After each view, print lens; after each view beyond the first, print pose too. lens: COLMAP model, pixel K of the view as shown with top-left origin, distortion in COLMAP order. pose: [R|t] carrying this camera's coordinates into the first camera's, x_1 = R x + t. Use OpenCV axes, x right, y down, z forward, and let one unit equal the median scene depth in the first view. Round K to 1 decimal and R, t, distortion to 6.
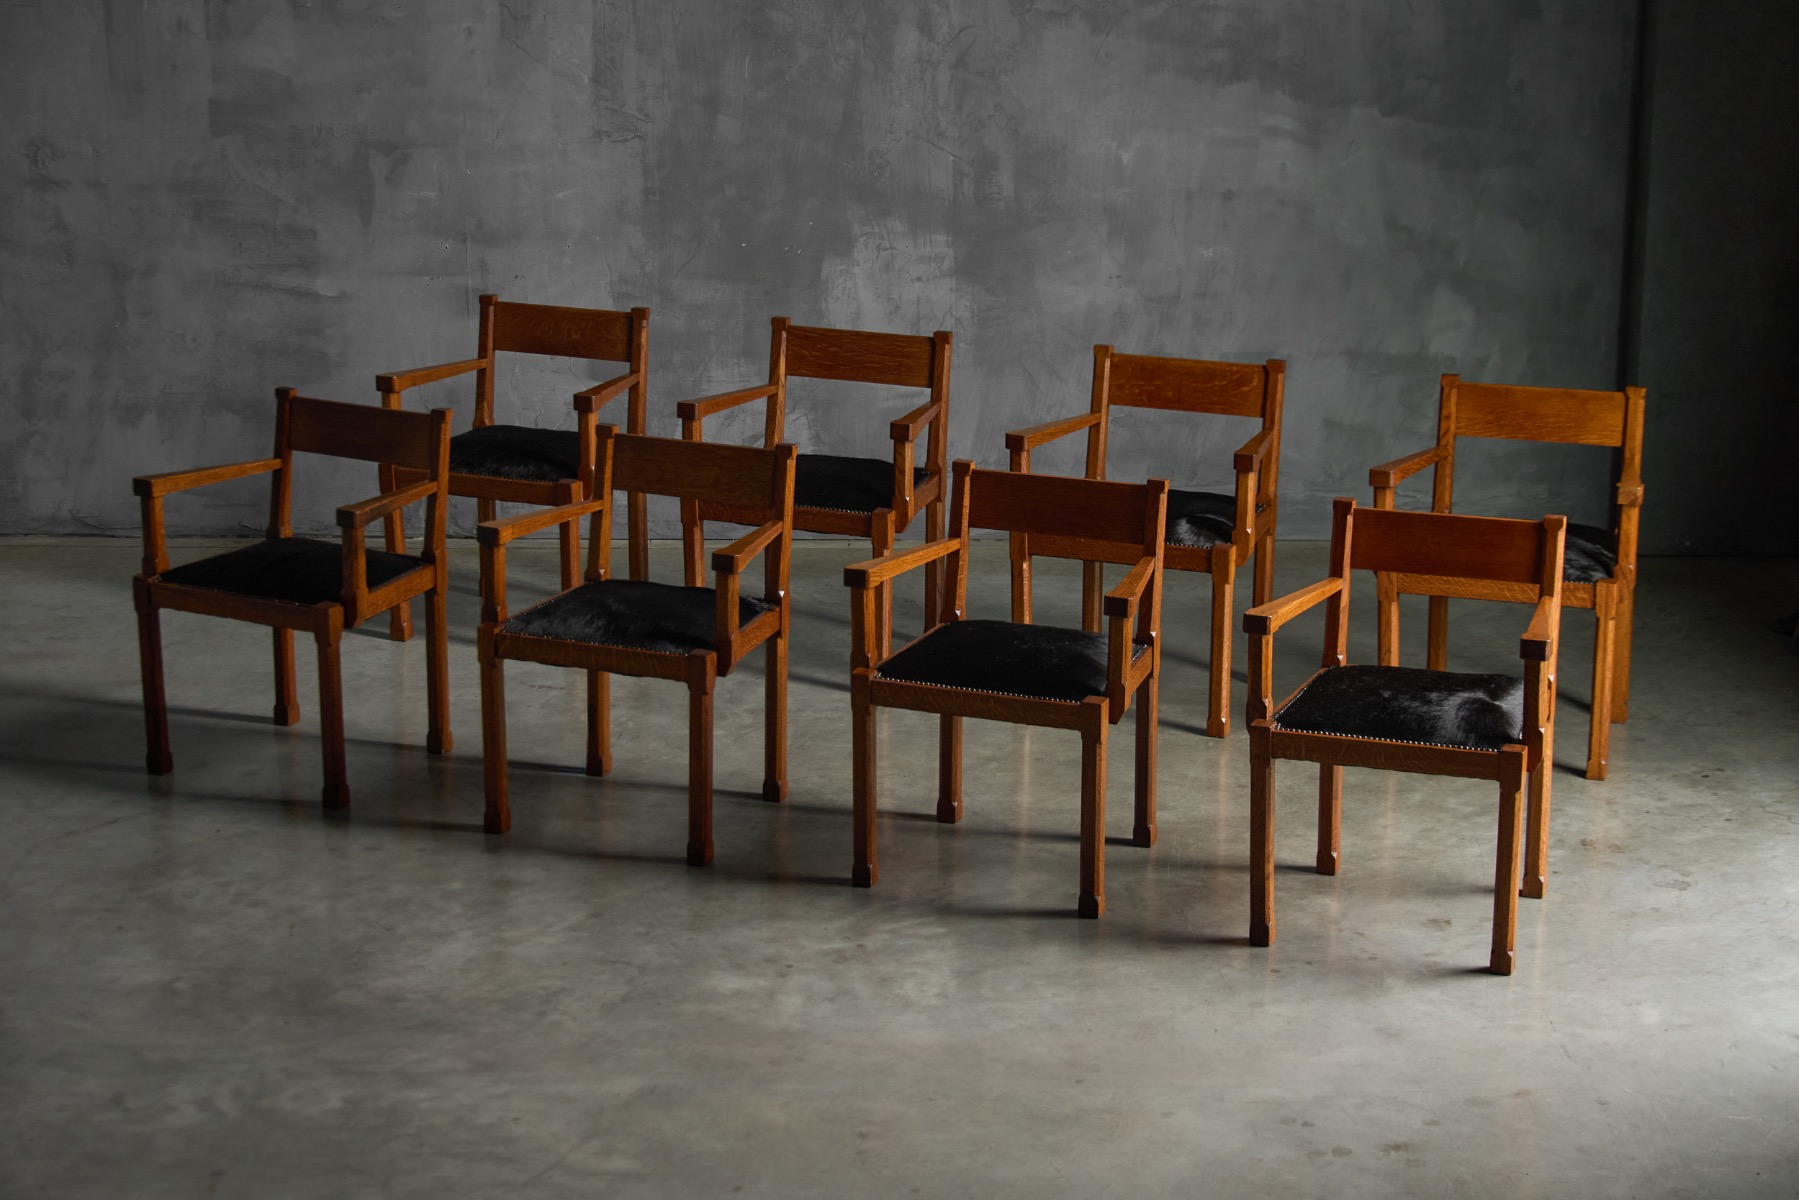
lens RADIAL K [[3526.4, 0, 961.1], [0, 3526.4, 601.0], [0, 0, 1]] dist [-0.103652, 0.225218]
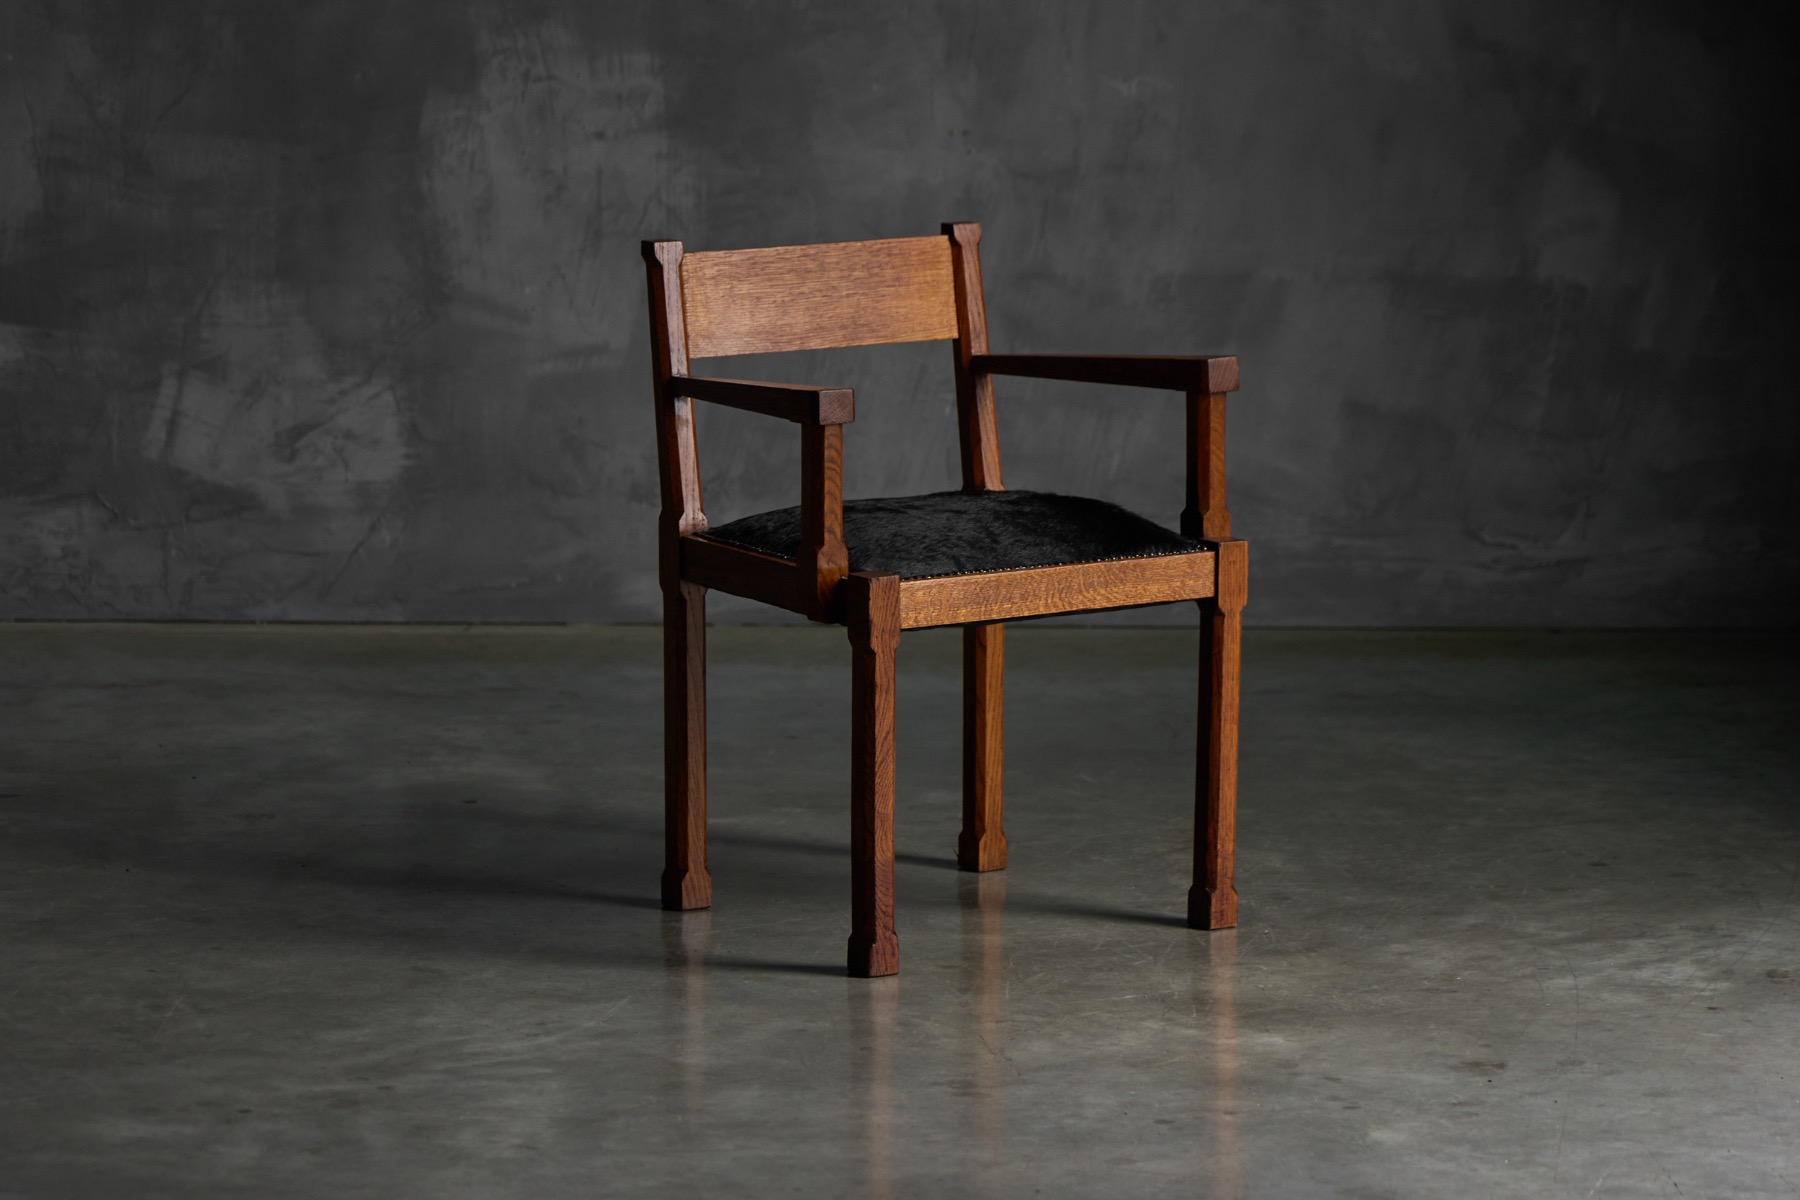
lens RADIAL K [[6338.8, 0, 979.6], [0, 6338.8, 725.8], [0, 0, 1]] dist [-0.004593, -1.053380]
pose [[0.999921, 0.003067, 0.012171, 0.035547], [-0.001744, 0.994227, -0.107280, 0.105749], [-0.012430, 0.107250, 0.994154, 0.033302]]
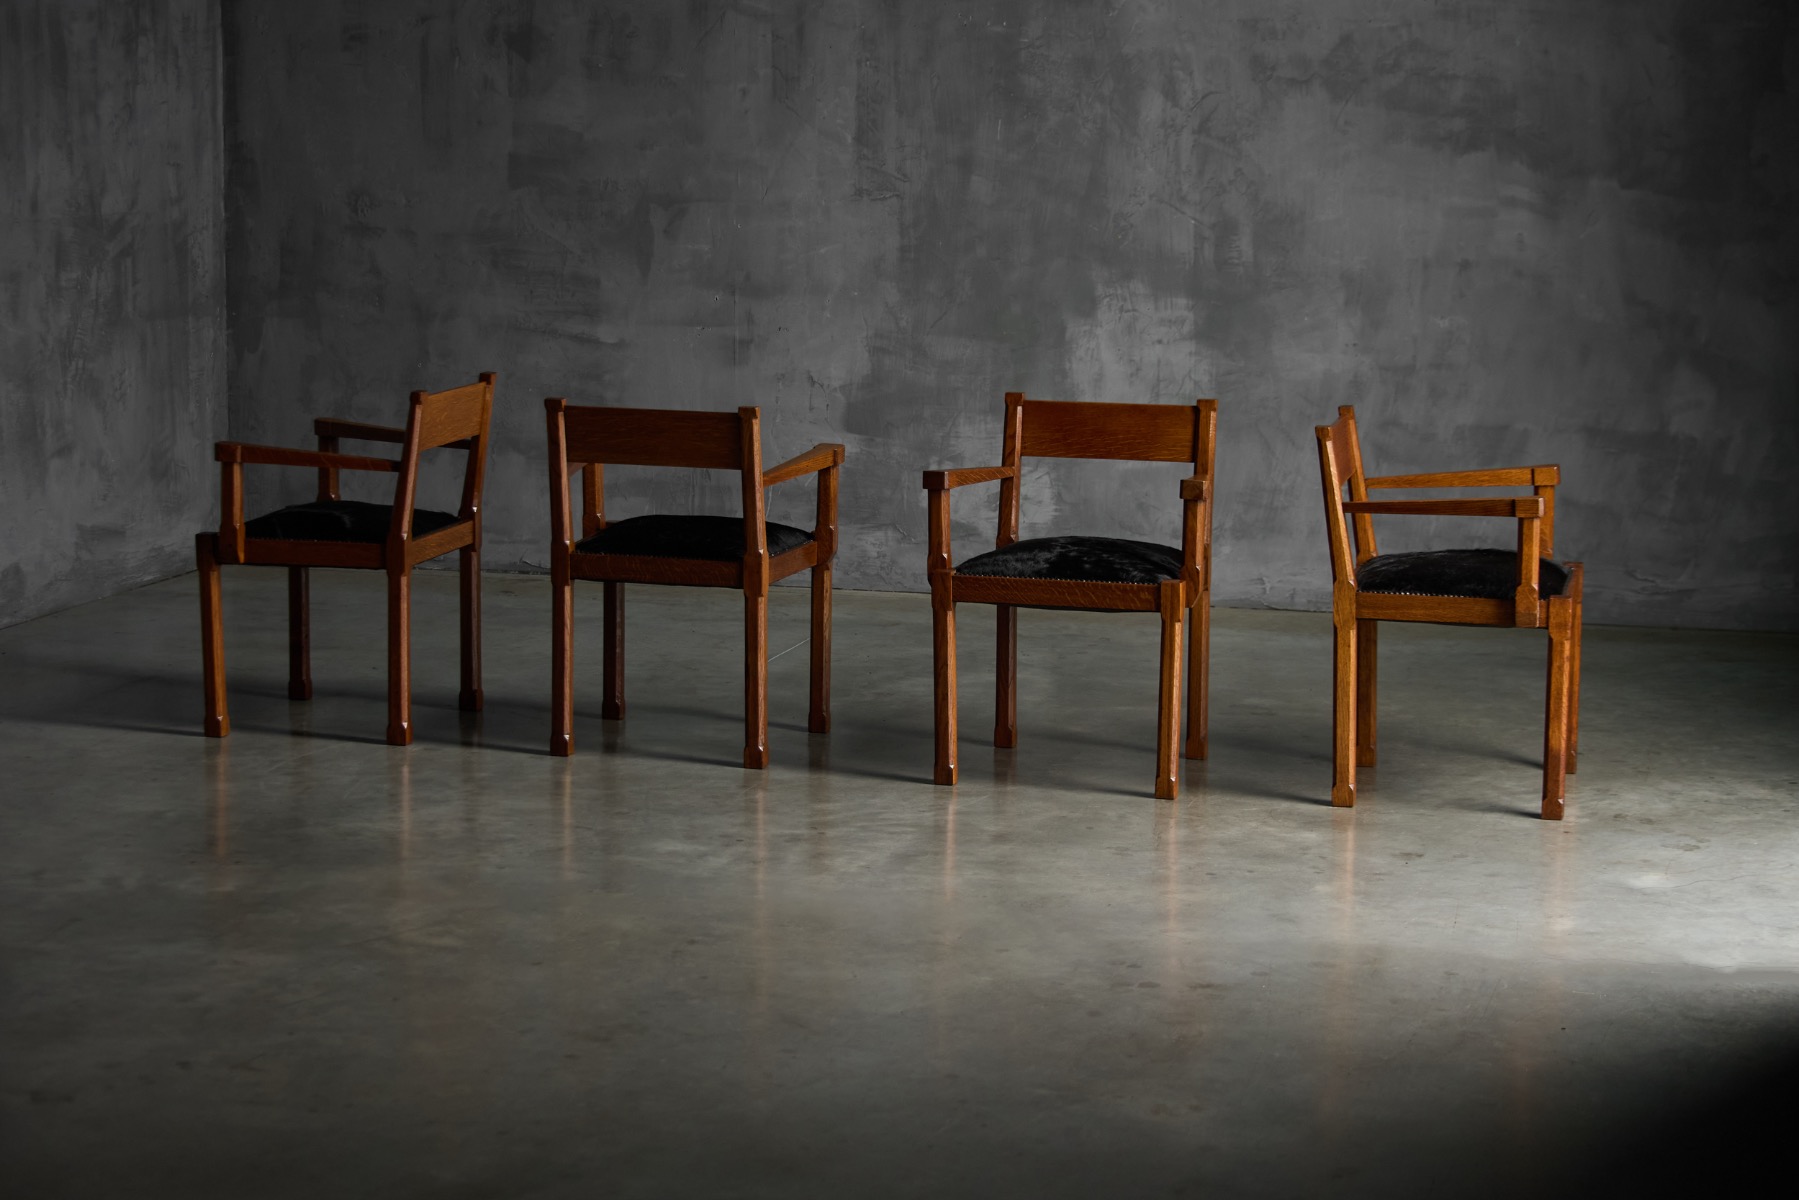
lens RADIAL K [[3472.2, 0, 1000.5], [0, 3472.2, 639.3], [0, 0, 1]] dist [-0.109359, 0.253524]
pose [[0.971973, 0.045324, -0.230681, 0.180029], [-0.071775, 0.991601, -0.107591, 0.105922], [0.223867, 0.121133, 0.967063, 0.031464]]
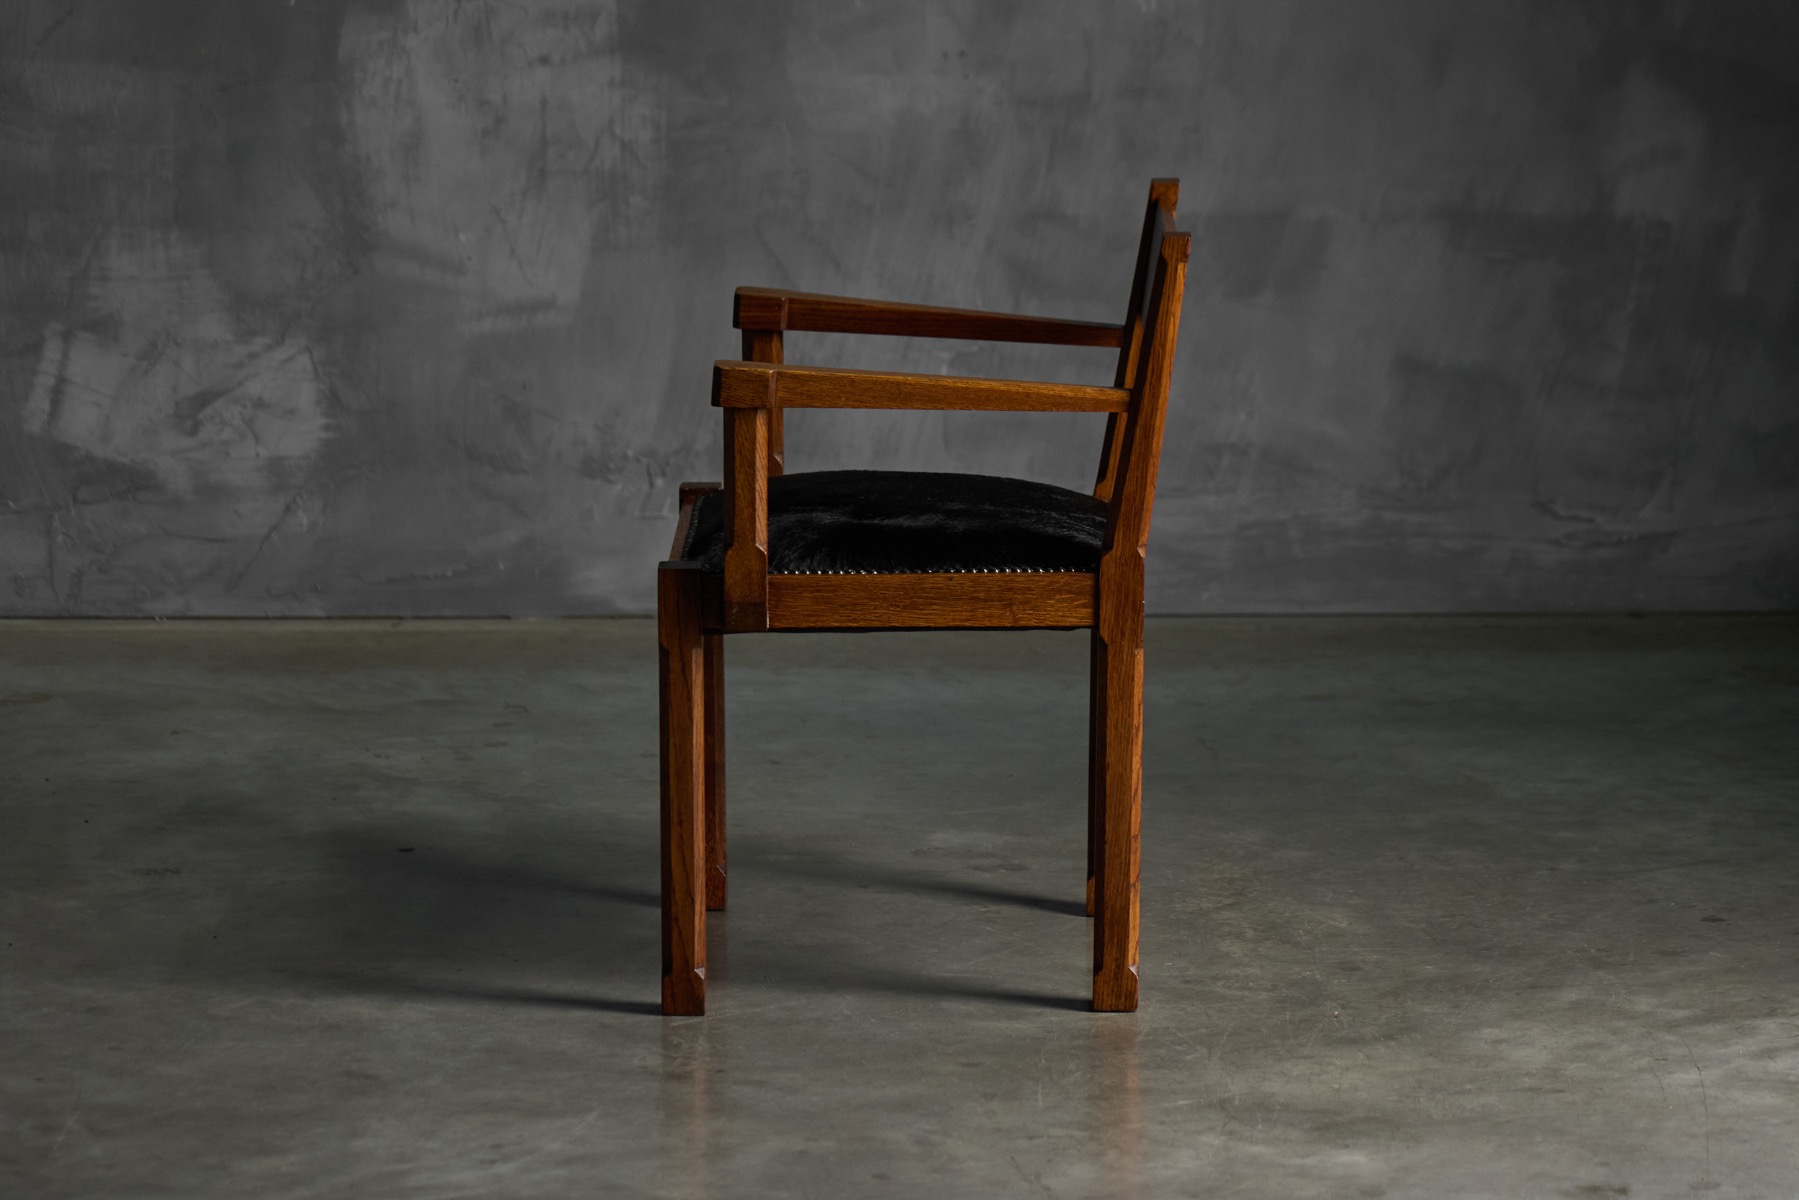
lens RADIAL K [[6806.2, 0, 1049.9], [0, 6806.2, 600.6], [0, 0, 1]] dist [-0.127288, 2.551936]
pose [[0.999520, -0.004968, 0.030579, 0.028259], [0.008126, 0.994541, -0.104032, 0.078515], [-0.029896, 0.104231, 0.994104, 0.090880]]
